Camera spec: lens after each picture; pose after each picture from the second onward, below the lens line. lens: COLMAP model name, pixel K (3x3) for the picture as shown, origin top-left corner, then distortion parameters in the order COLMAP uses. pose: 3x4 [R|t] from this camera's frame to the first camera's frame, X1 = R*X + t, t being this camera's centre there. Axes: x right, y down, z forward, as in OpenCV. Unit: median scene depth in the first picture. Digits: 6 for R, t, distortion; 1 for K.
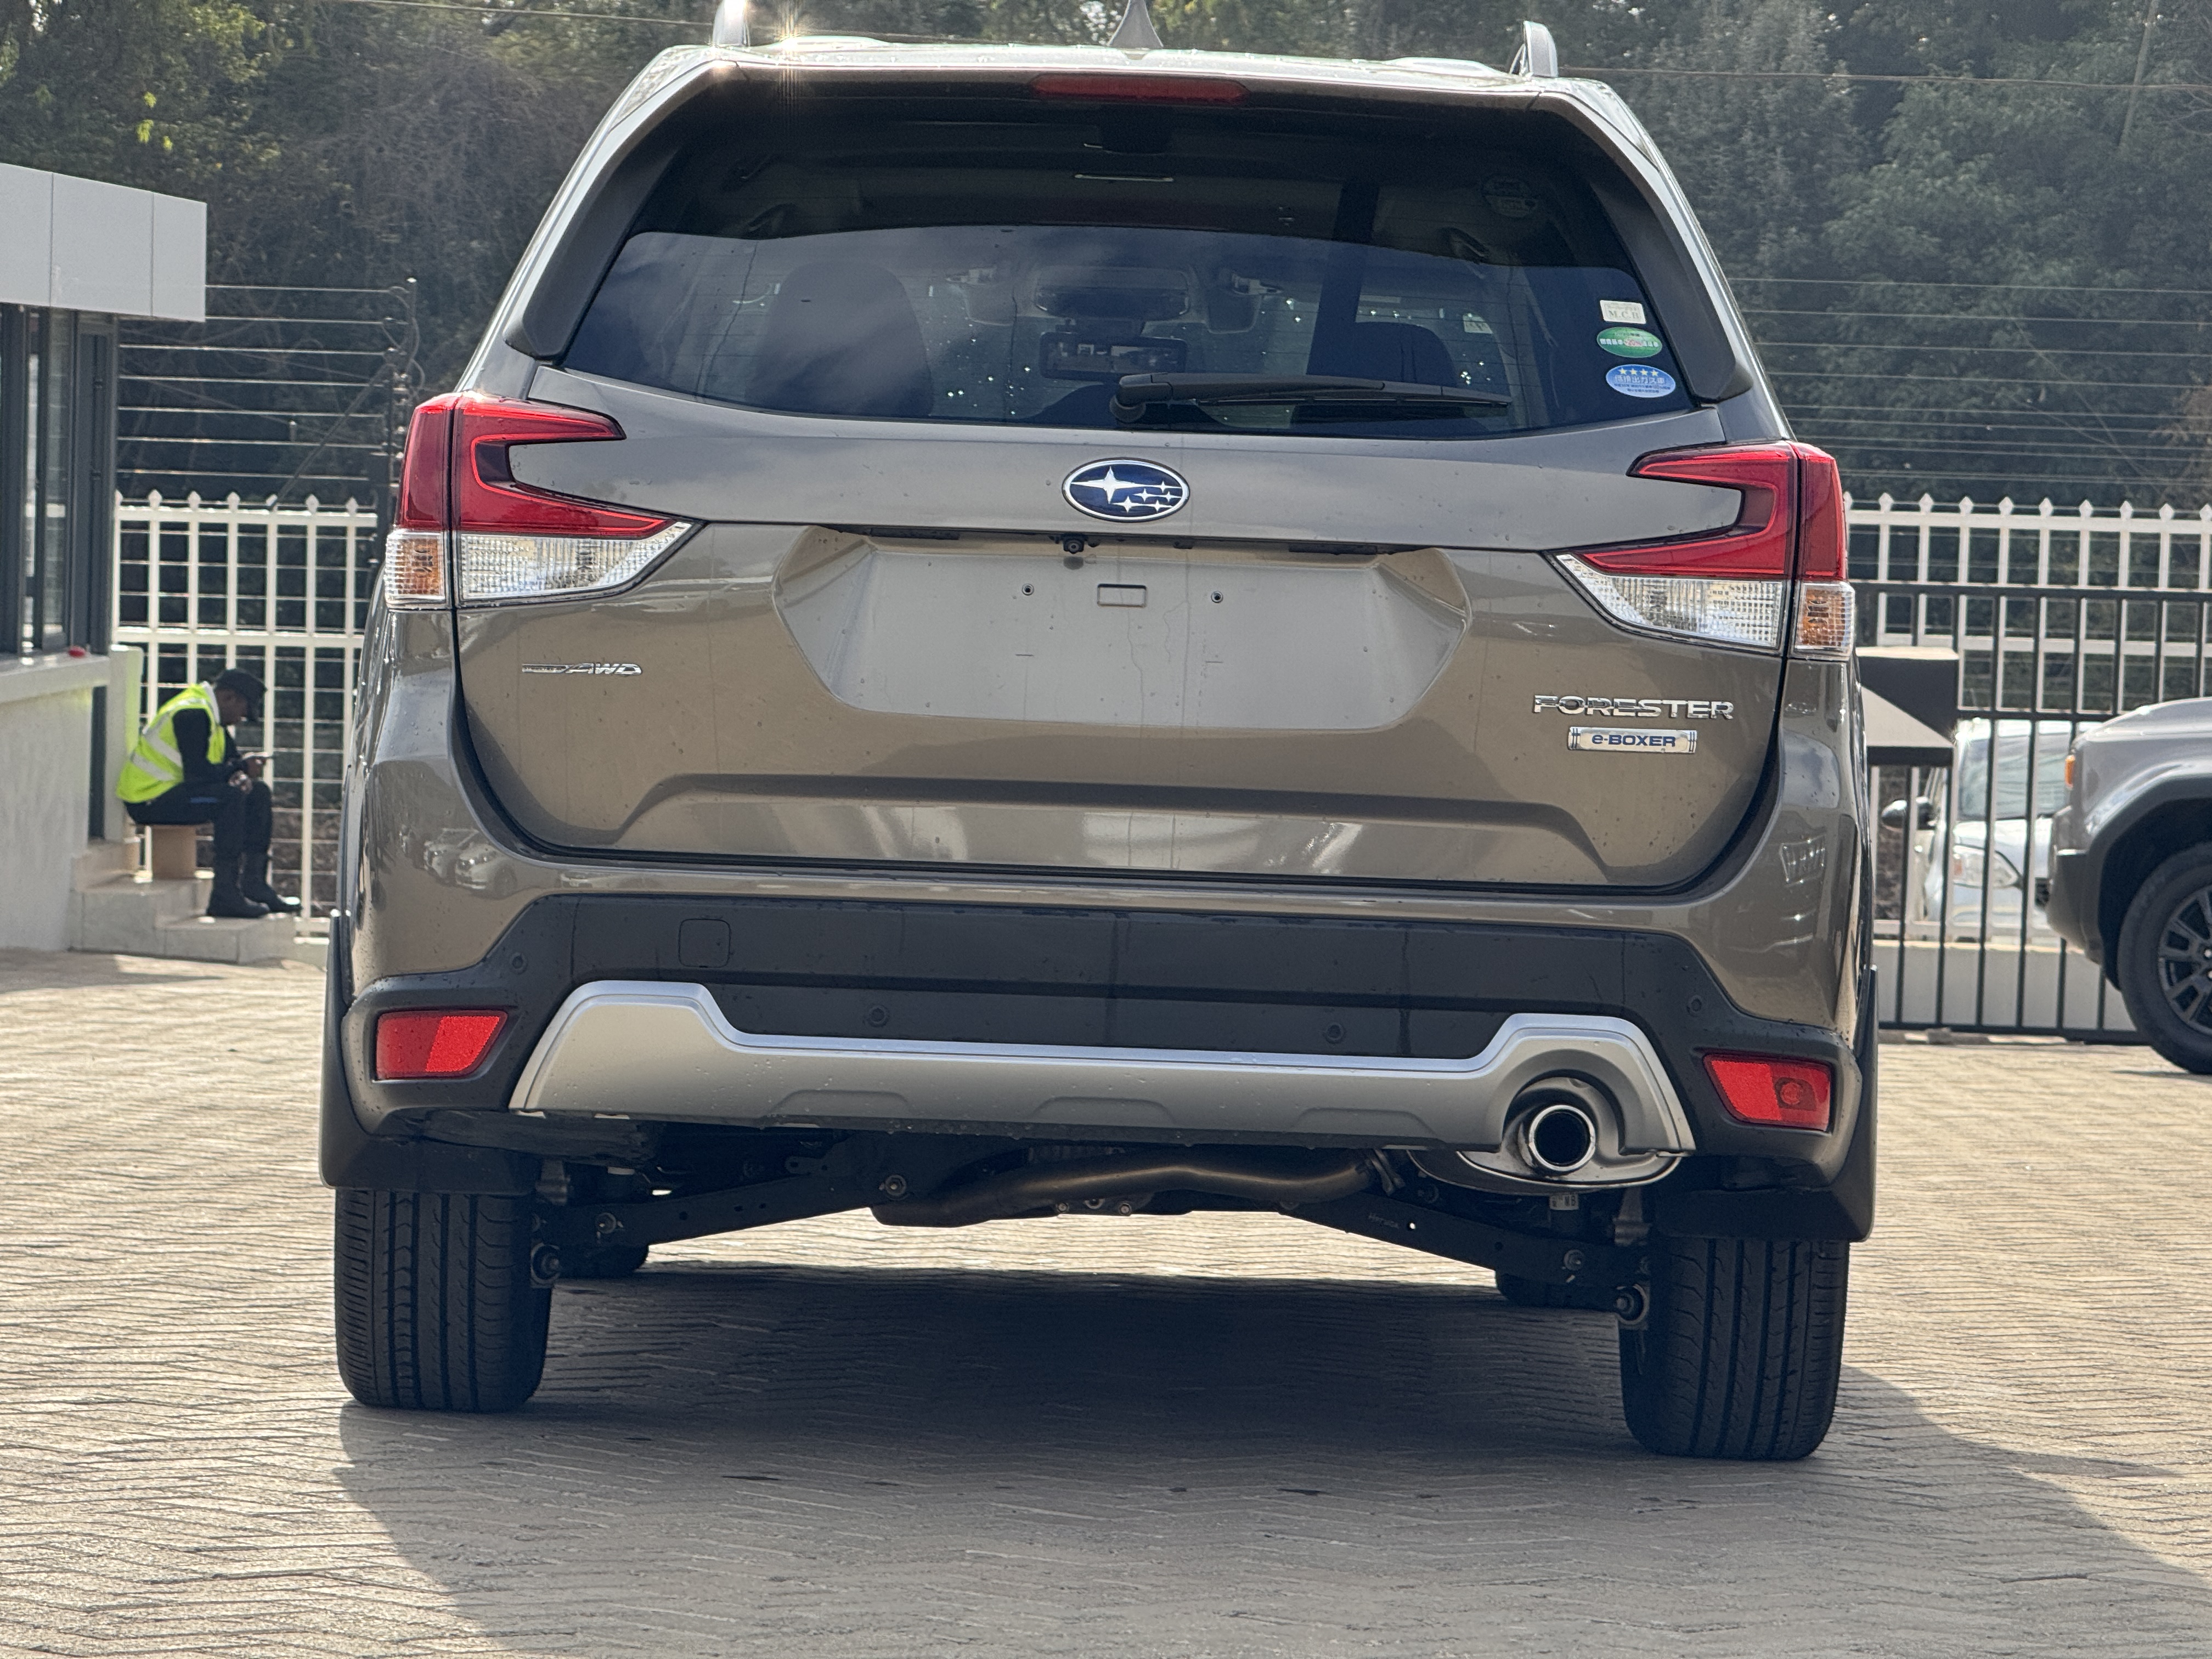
lens RADIAL K [[7720.0, 0, 1106.0], [0, 7720.0, 829.5], [0, 0, 1]] dist [0.009428, 0.156124]
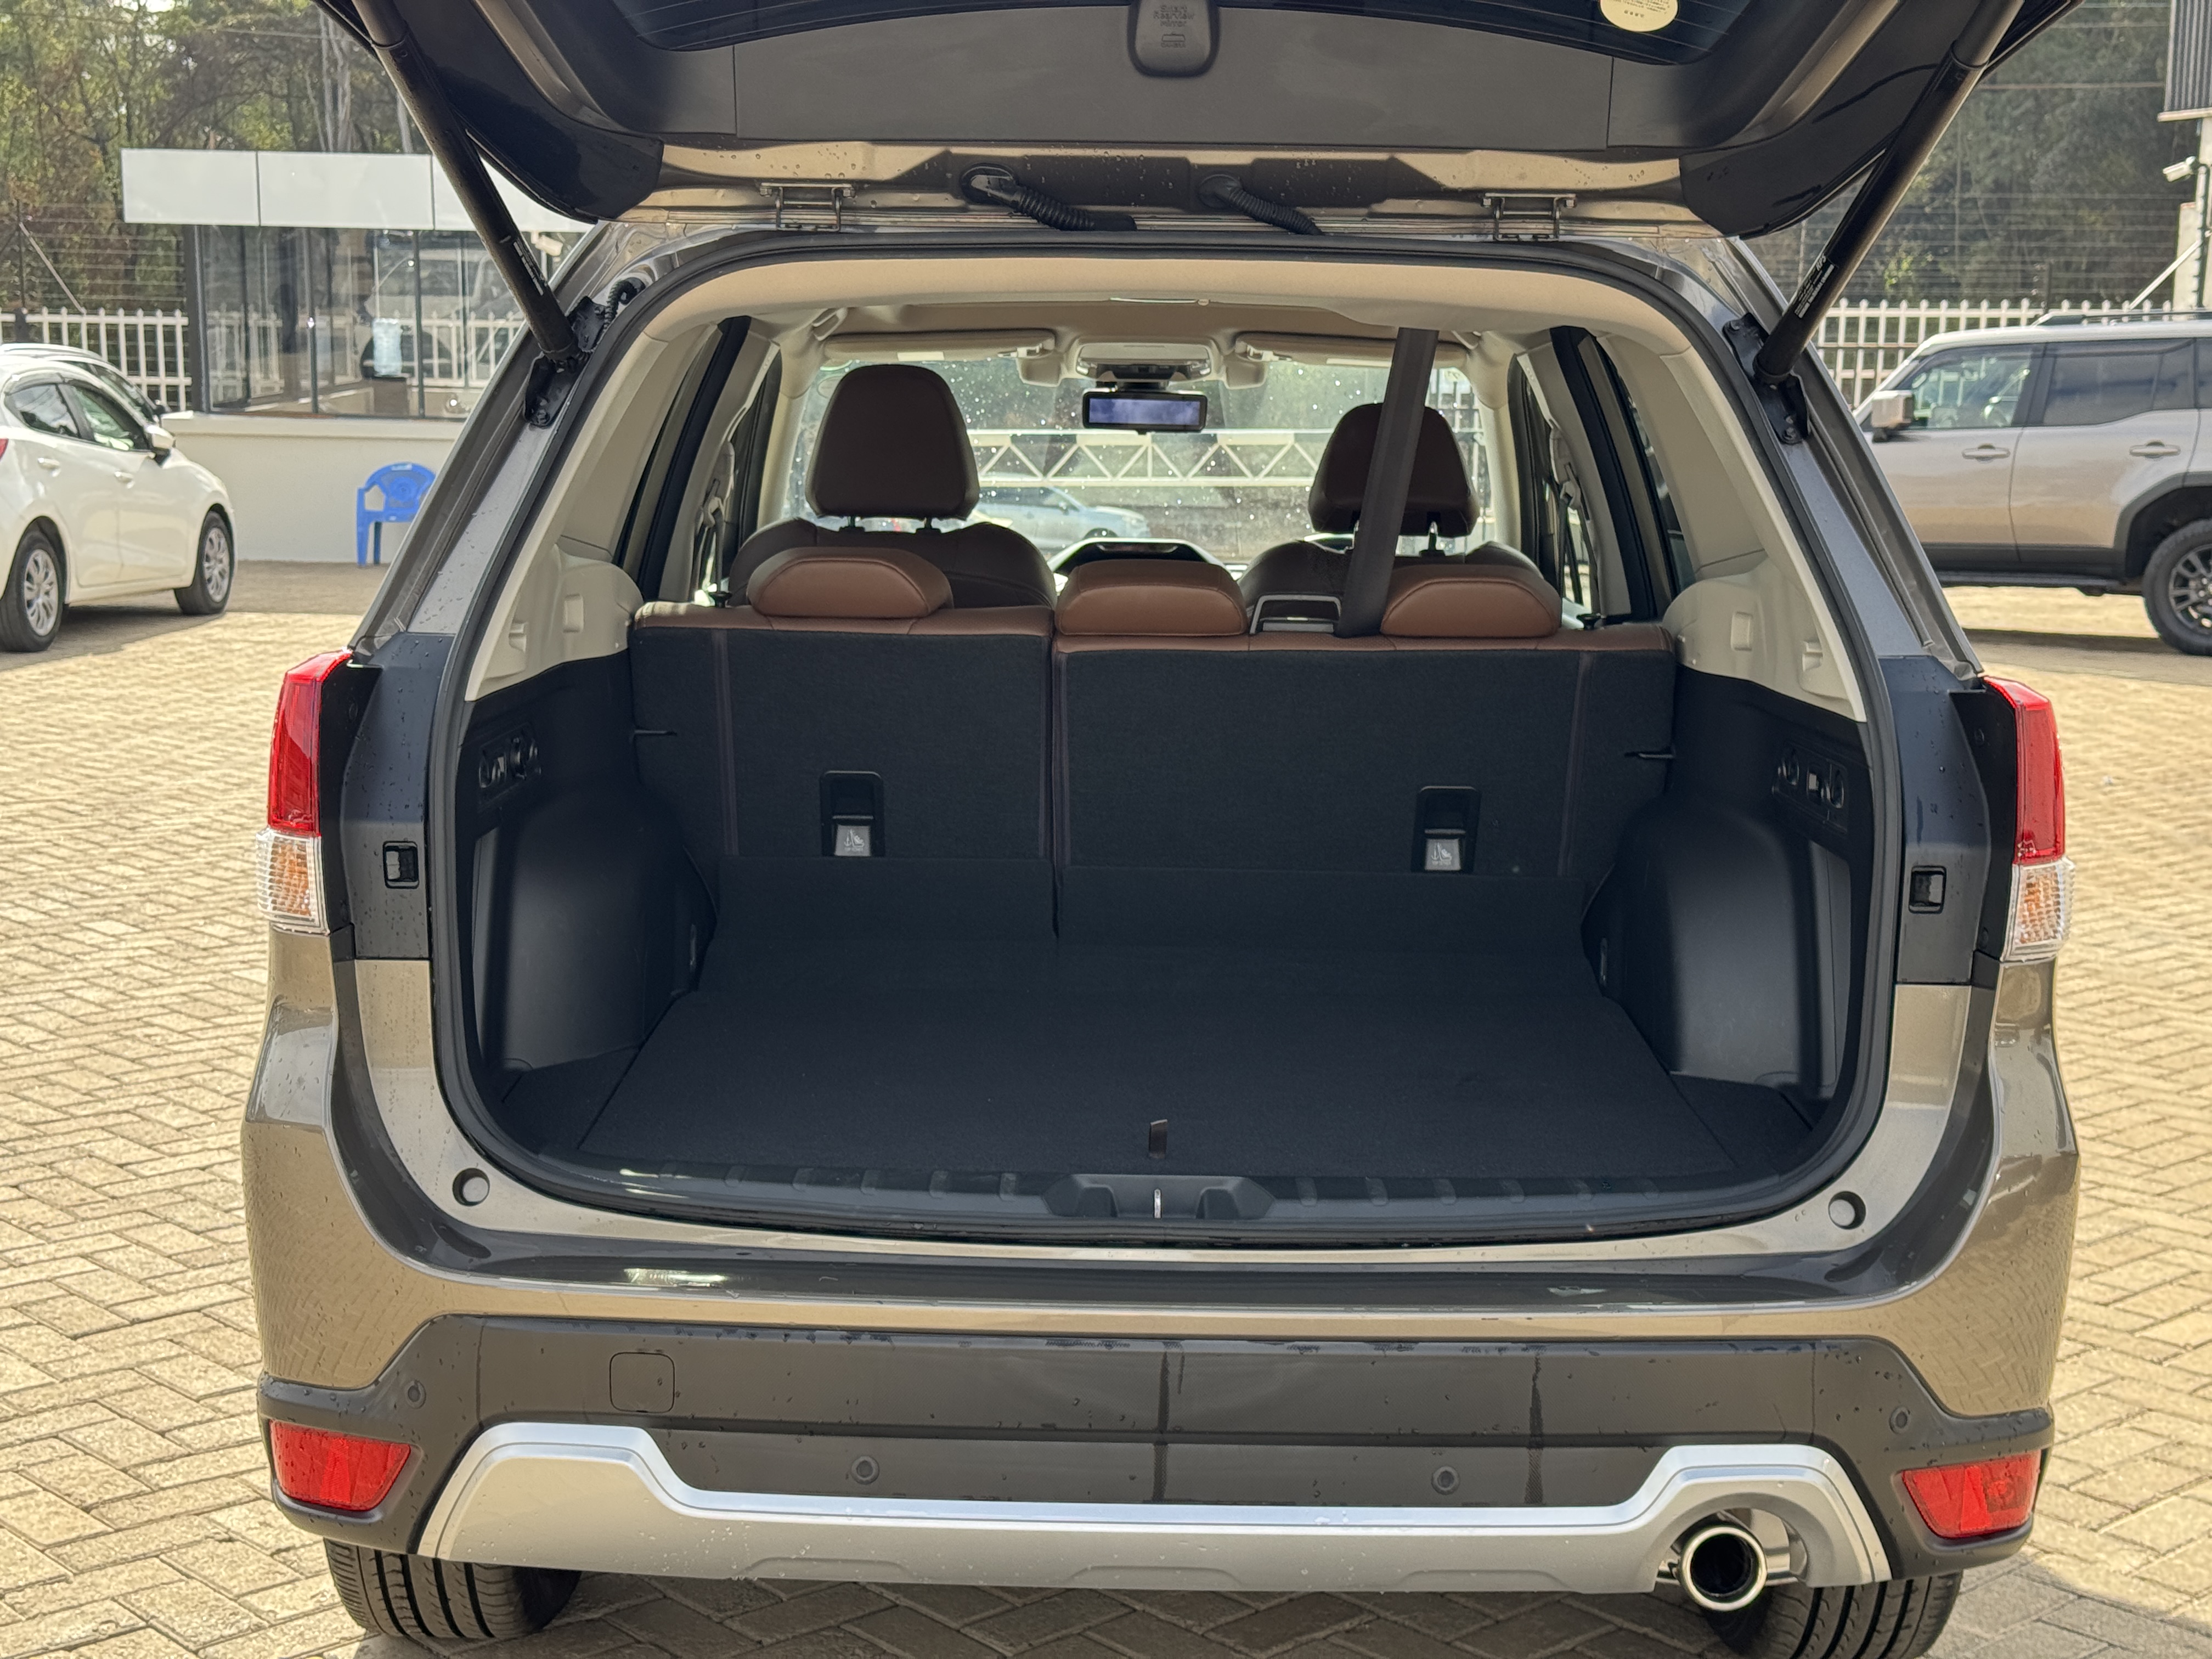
lens RADIAL K [[3049.9, 0, 1106.0], [0, 3049.9, 829.5], [0, 0, 1]] dist [0.225823, -0.480897]
pose [[0.999696, -0.019604, -0.014944, 0.001001], [0.021510, 0.989861, 0.140403, -0.083749], [0.012040, -0.140682, 0.989982, 0.694173]]
